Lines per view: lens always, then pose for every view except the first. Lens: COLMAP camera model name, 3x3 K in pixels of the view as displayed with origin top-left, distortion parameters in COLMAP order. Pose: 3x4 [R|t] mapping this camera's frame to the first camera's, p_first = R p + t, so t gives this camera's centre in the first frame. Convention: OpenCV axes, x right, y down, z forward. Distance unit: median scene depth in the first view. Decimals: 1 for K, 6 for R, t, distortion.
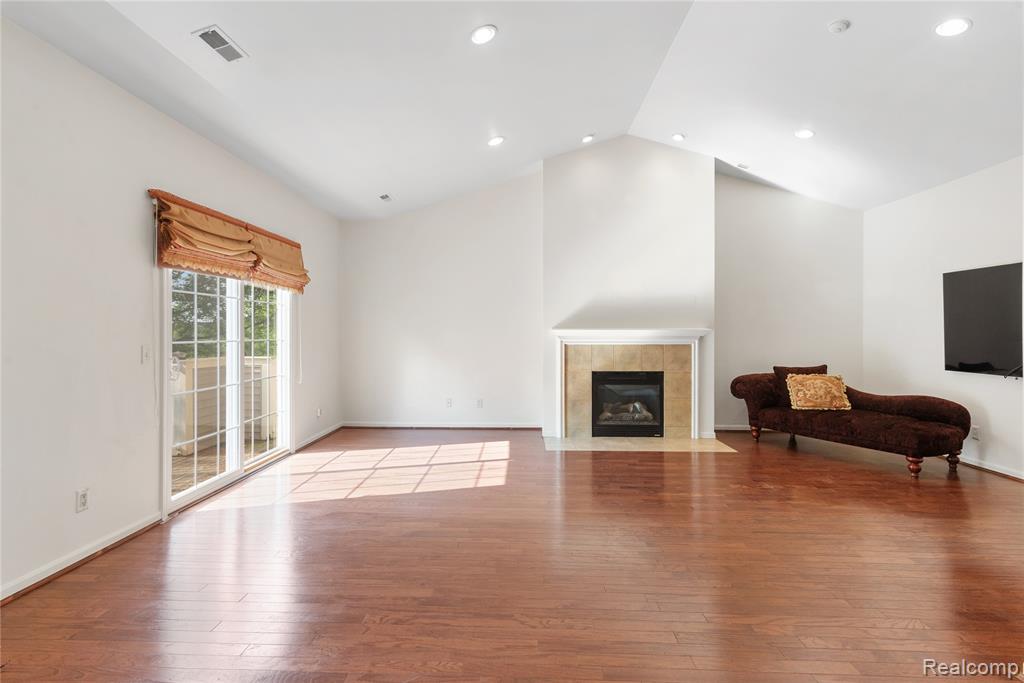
lens RADIAL K [[500.2, 0, 518.6], [0, 500.2, 321.4], [0, 0, 1]] dist [0.010486, 0.000544]
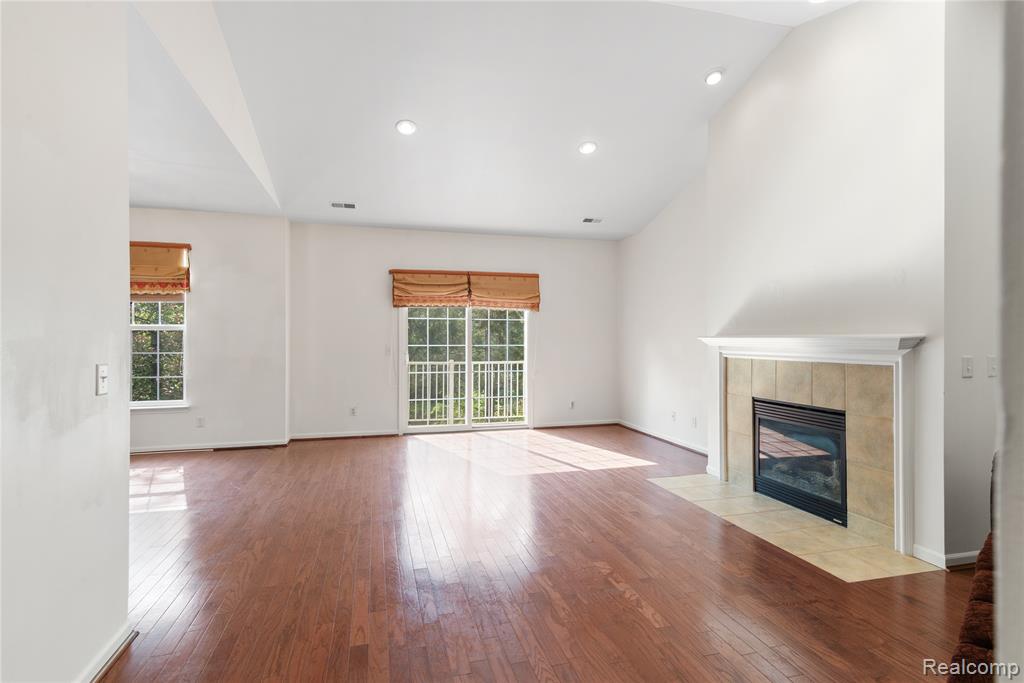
lens RADIAL K [[500.2, 0, 496.3], [0, 500.2, 334.9], [0, 0, 1]] dist [0.010486, 0.000544]
pose [[0.275352, -0.008105, -0.961309, 0.726969], [0.019895, 0.999798, -0.002731, 0.007738], [0.961138, -0.018373, 0.275458, 0.467938]]
